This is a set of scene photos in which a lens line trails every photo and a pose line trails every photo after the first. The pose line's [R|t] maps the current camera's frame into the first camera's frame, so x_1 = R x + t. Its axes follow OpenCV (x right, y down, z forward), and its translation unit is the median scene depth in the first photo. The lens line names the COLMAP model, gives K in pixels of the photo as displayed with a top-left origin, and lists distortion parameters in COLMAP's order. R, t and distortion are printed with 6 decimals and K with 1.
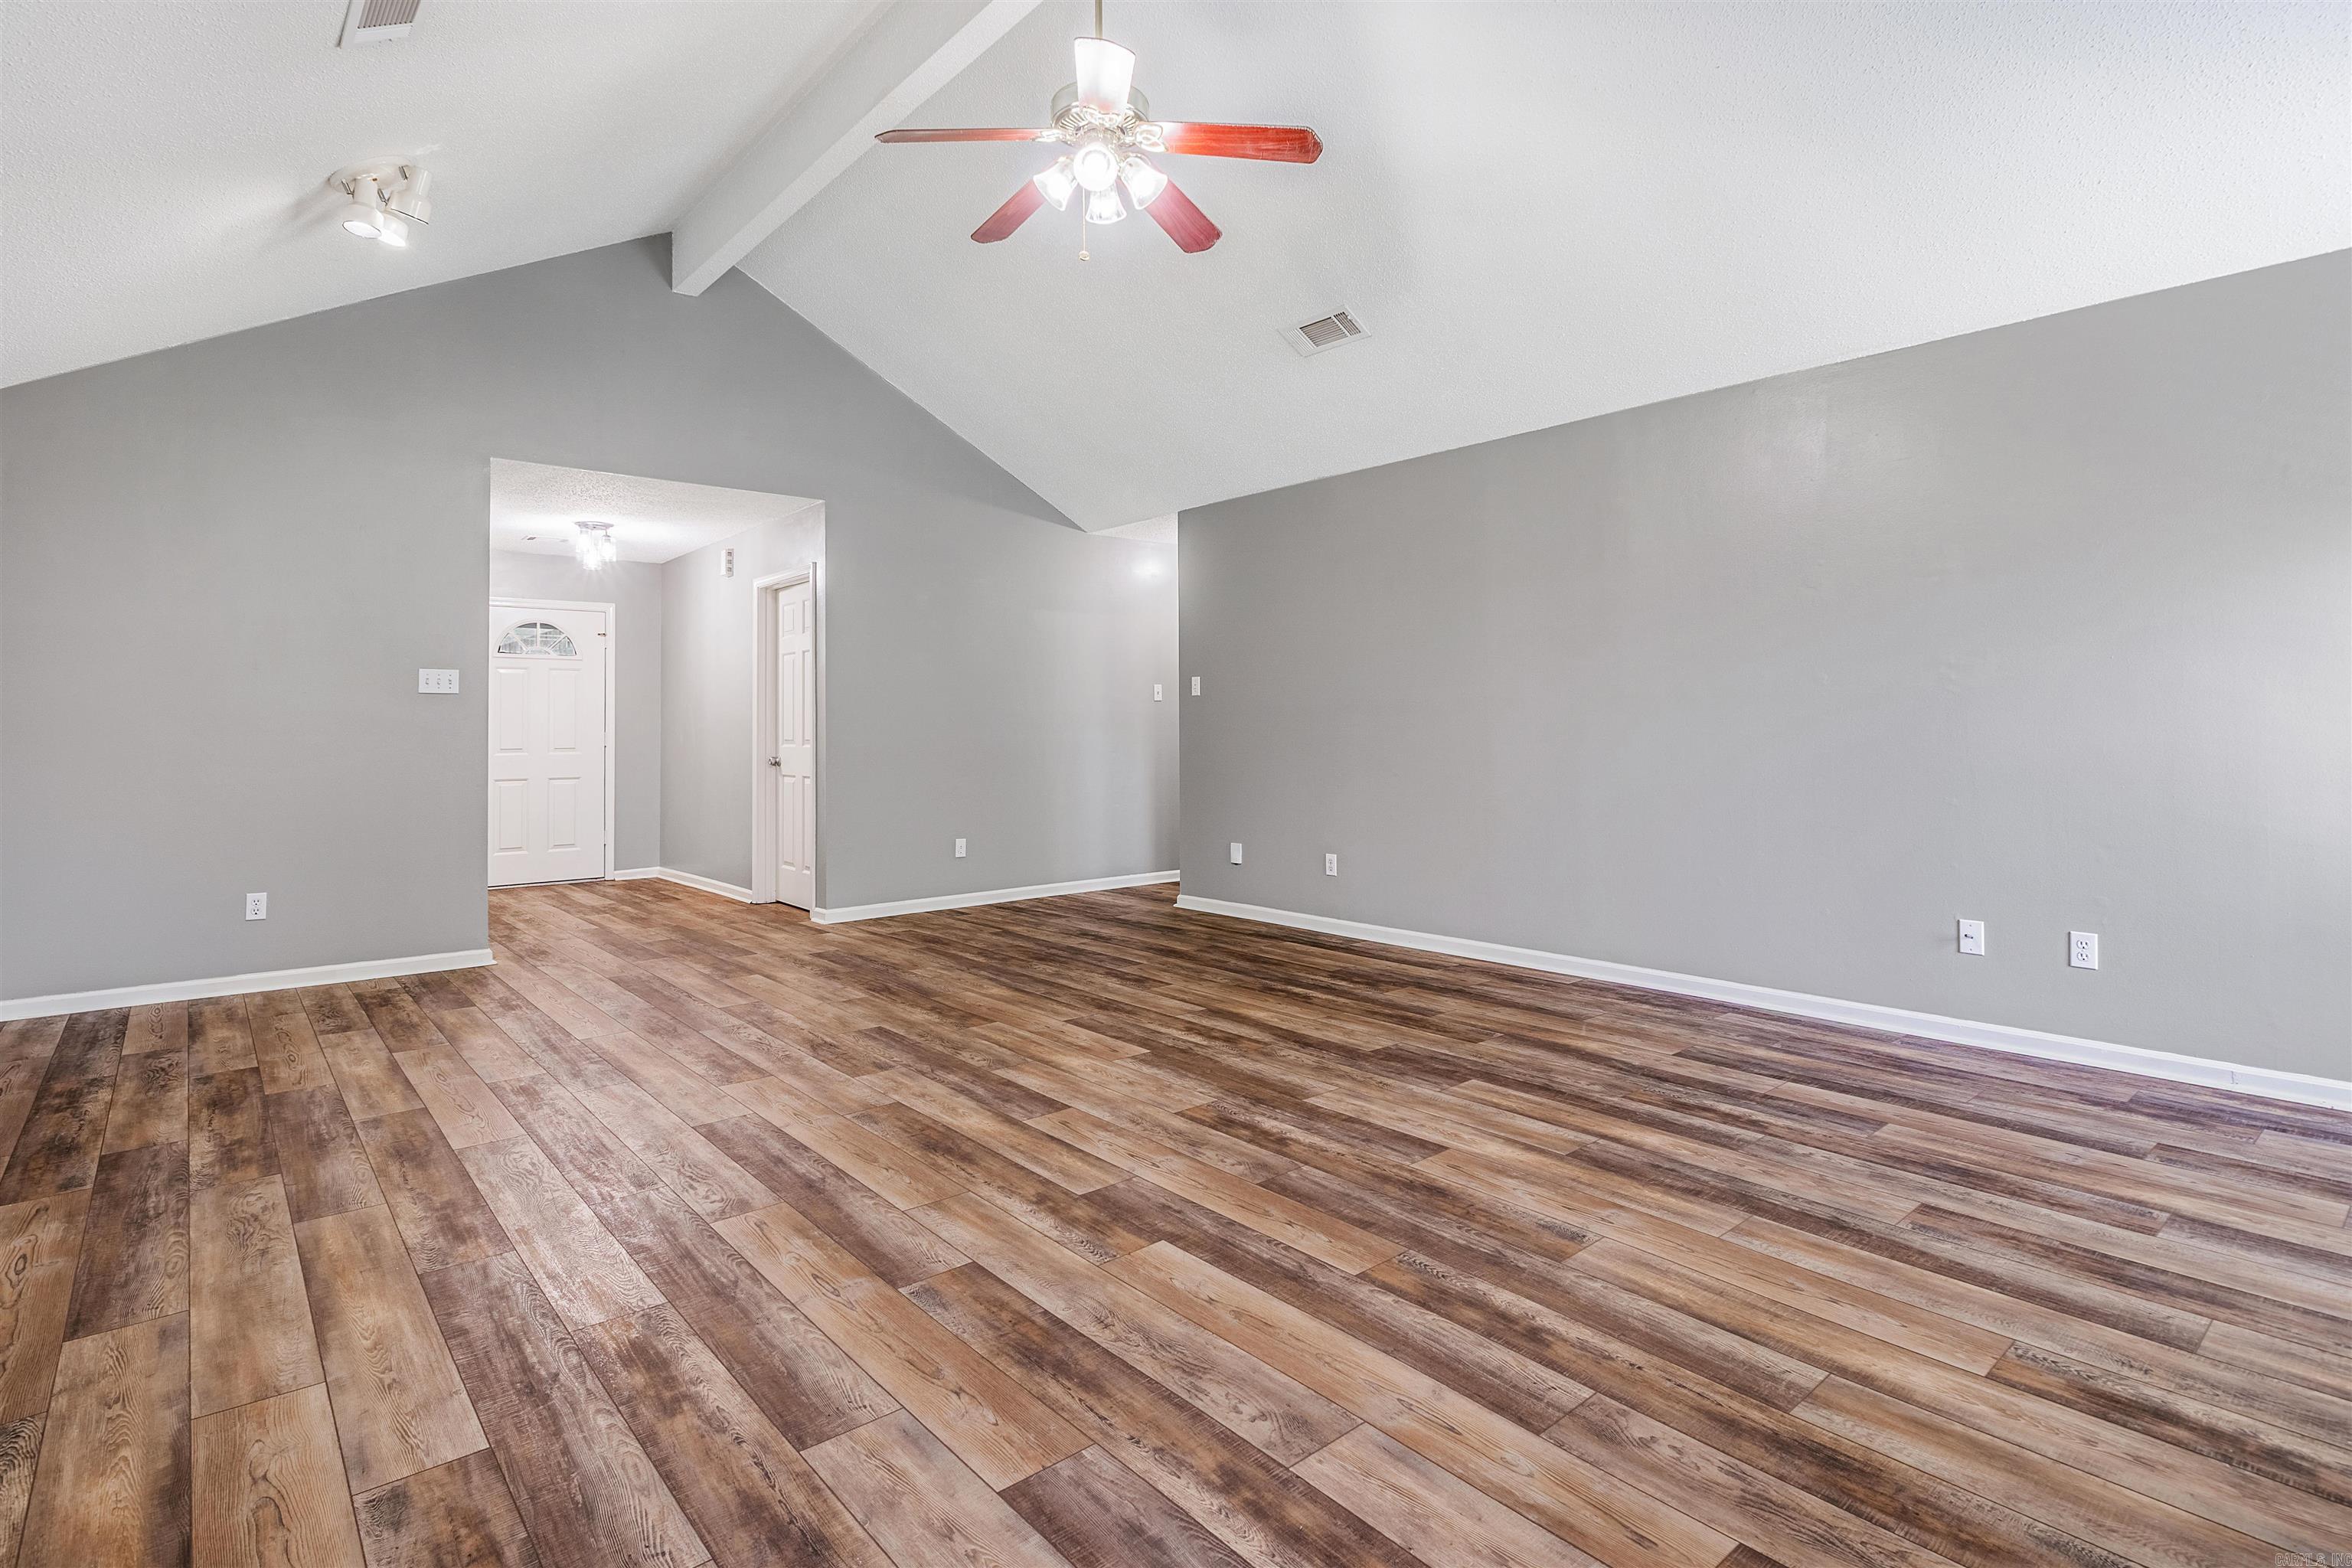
lens RADIAL K [[1151.6, 0, 1171.6], [0, 1151.6, 745.7], [0, 0, 1]] dist [-0.003571, 0.000896]
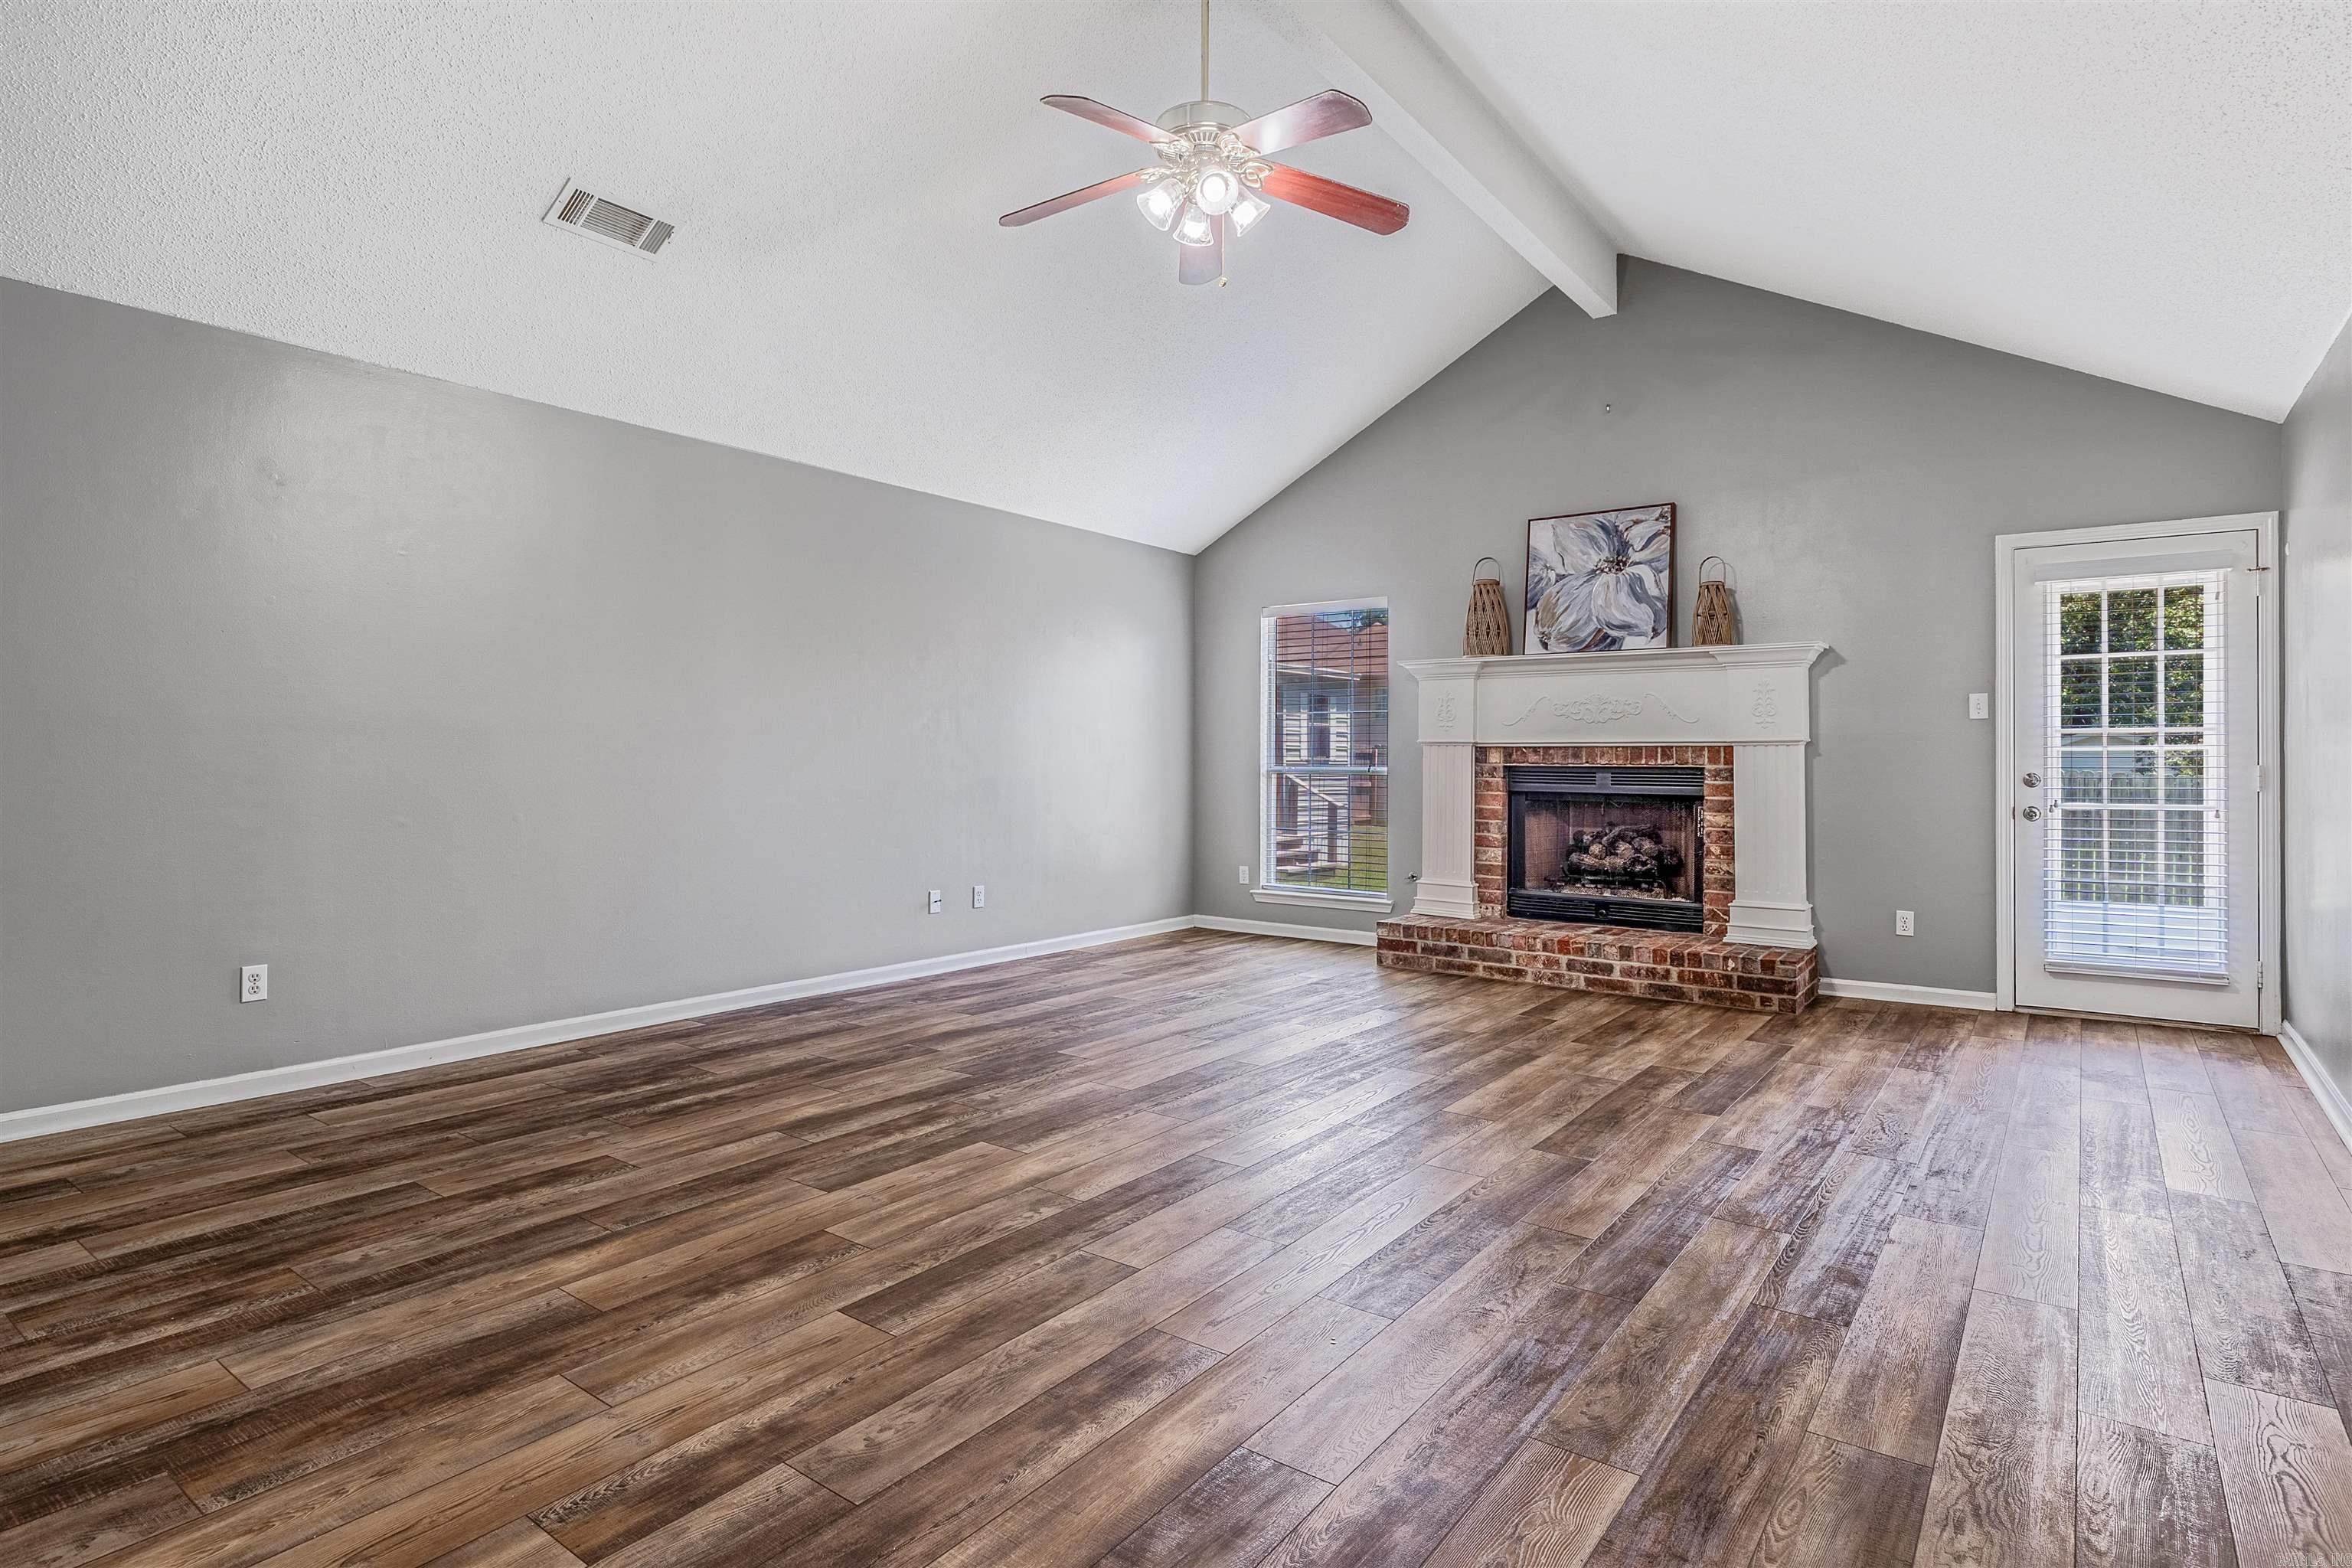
lens RADIAL K [[1209.6, 0, 1184.5], [0, 1209.6, 755.6], [0, 0, 1]] dist [-0.005600, 0.002145]
pose [[-0.224023, 0.007052, 0.974558, -1.362866], [0.010183, 0.999936, -0.004895, -0.012667], [-0.974531, 0.008827, -0.224081, 1.583845]]
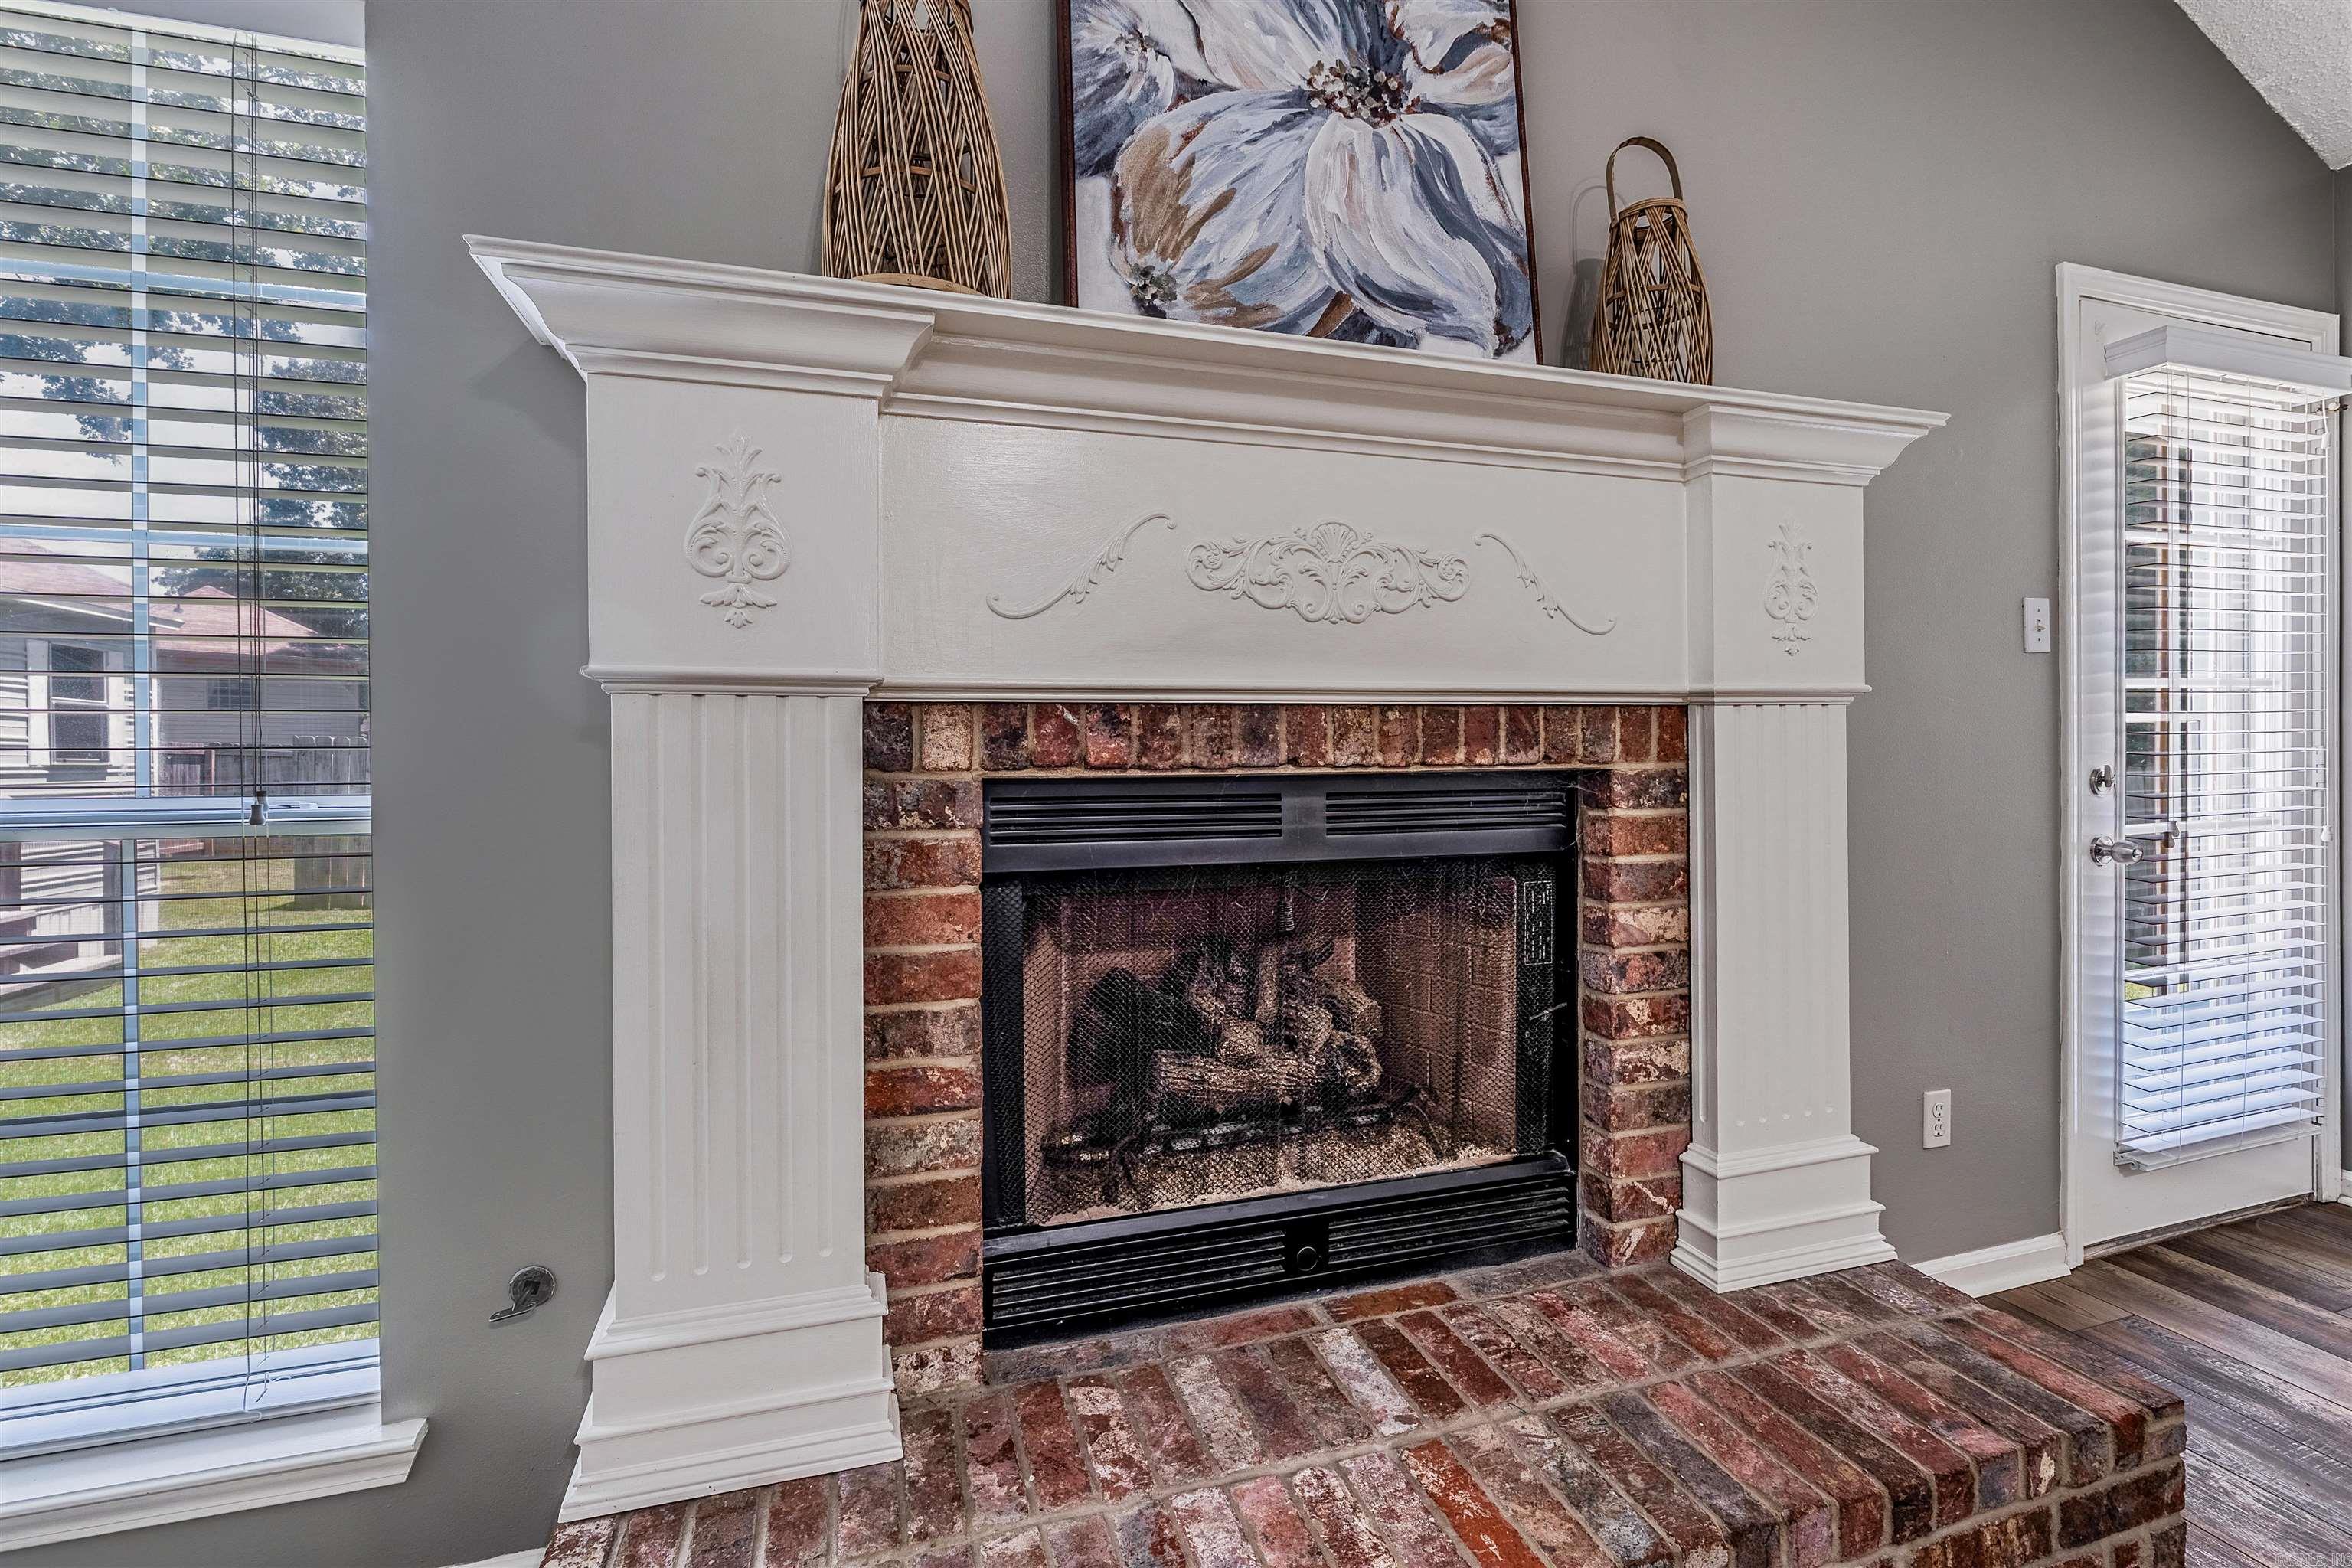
lens RADIAL K [[1014.7, 0, 1176.6], [0, 1014.7, 757.2], [0, 0, 1]] dist [-0.002015, -0.002595]
pose [[-0.912056, 0.013314, 0.409850, 0.663074], [0.020532, 0.999702, 0.013215, -0.013329], [-0.409552, 0.020468, -0.912057, 0.802709]]
